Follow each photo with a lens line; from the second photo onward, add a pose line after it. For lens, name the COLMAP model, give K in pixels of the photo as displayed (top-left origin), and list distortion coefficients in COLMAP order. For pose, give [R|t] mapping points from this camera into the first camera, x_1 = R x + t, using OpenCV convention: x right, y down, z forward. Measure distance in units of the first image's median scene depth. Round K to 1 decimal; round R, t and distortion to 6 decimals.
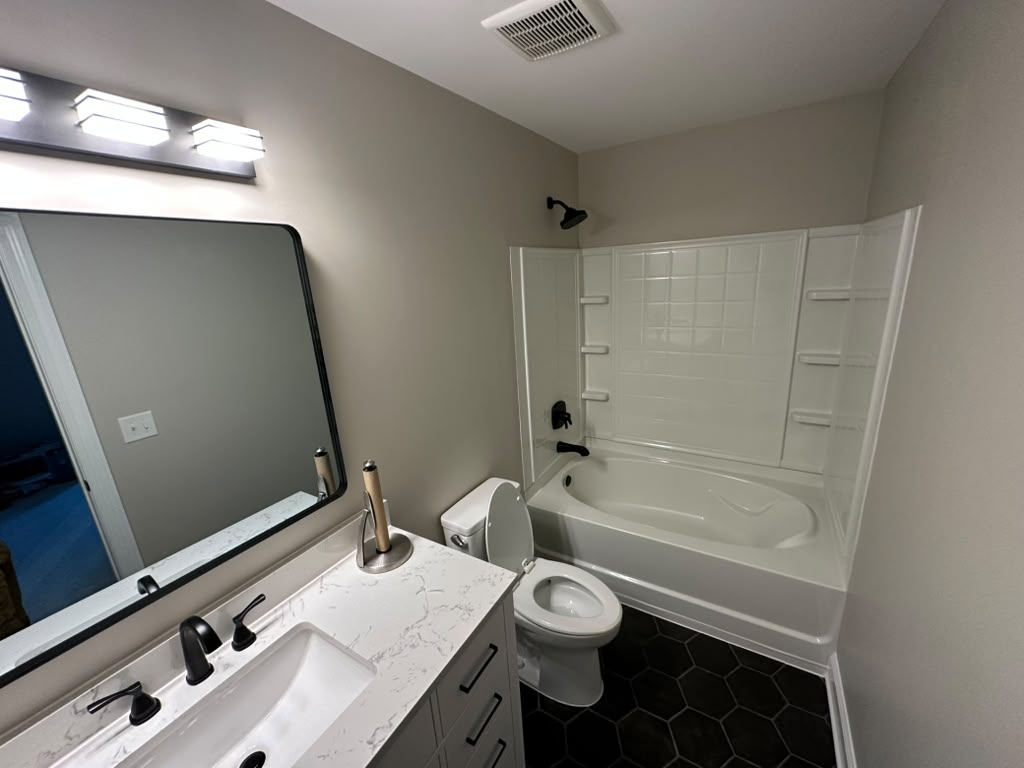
lens RADIAL K [[408.8, 0, 515.8], [0, 408.8, 383.9], [0, 0, 1]] dist [-0.003833, 0.000253]
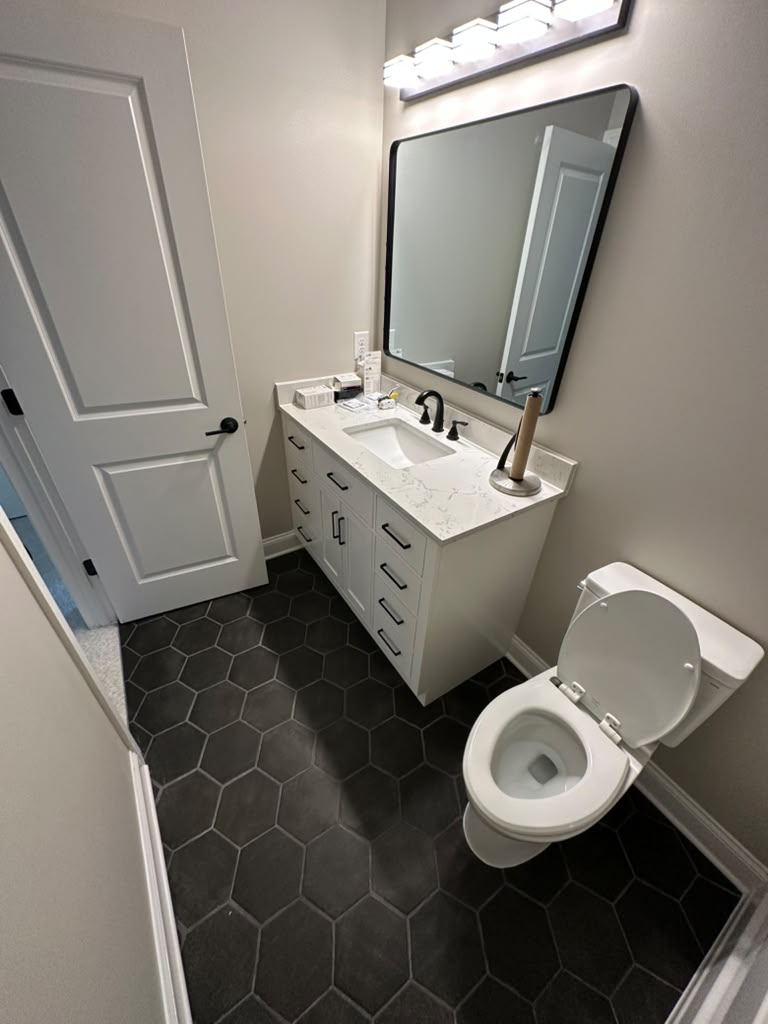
lens RADIAL K [[408.8, 0, 399.2], [0, 408.8, 515.4], [0, 0, 1]] dist [-0.003833, 0.000253]
pose [[-0.433417, 0.530943, -0.728182, 0.409587], [-0.253325, 0.703660, 0.663844, -0.103668], [0.864856, 0.472188, -0.170477, 0.612934]]
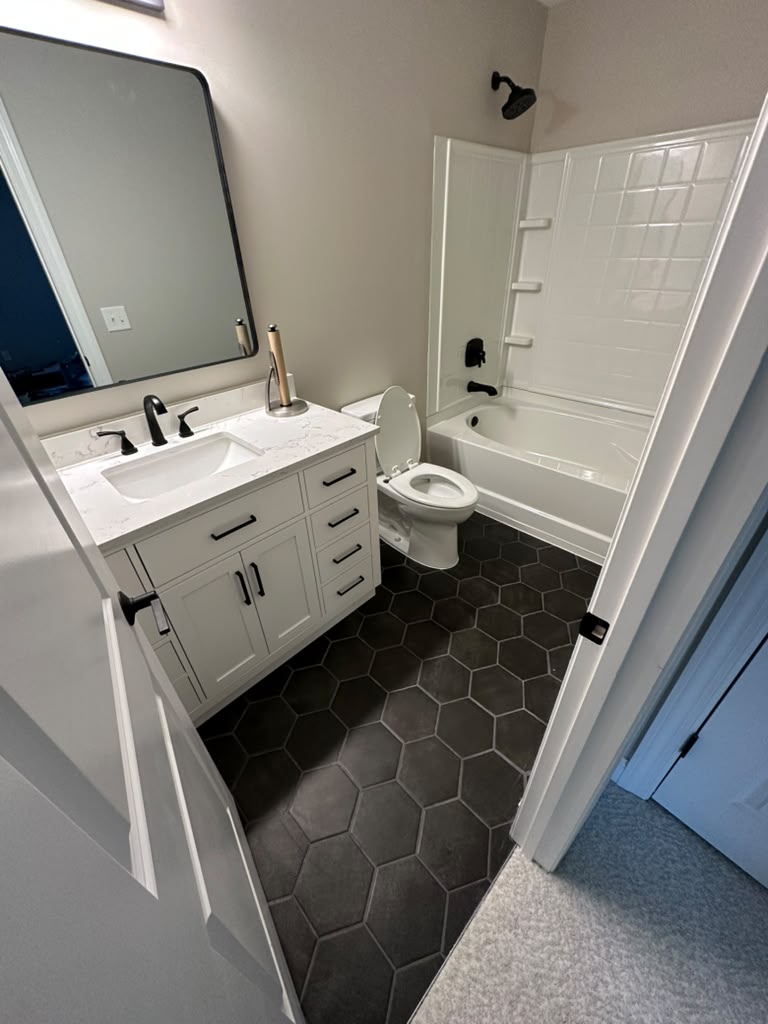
lens RADIAL K [[408.8, 0, 384.3], [0, 408.8, 511.5], [0, 0, 1]] dist [-0.003833, 0.000253]
pose [[0.973528, 0.151039, -0.171556, 0.159598], [-0.087018, 0.938952, 0.332861, 0.167367], [0.211358, -0.309121, 0.927239, -0.149169]]
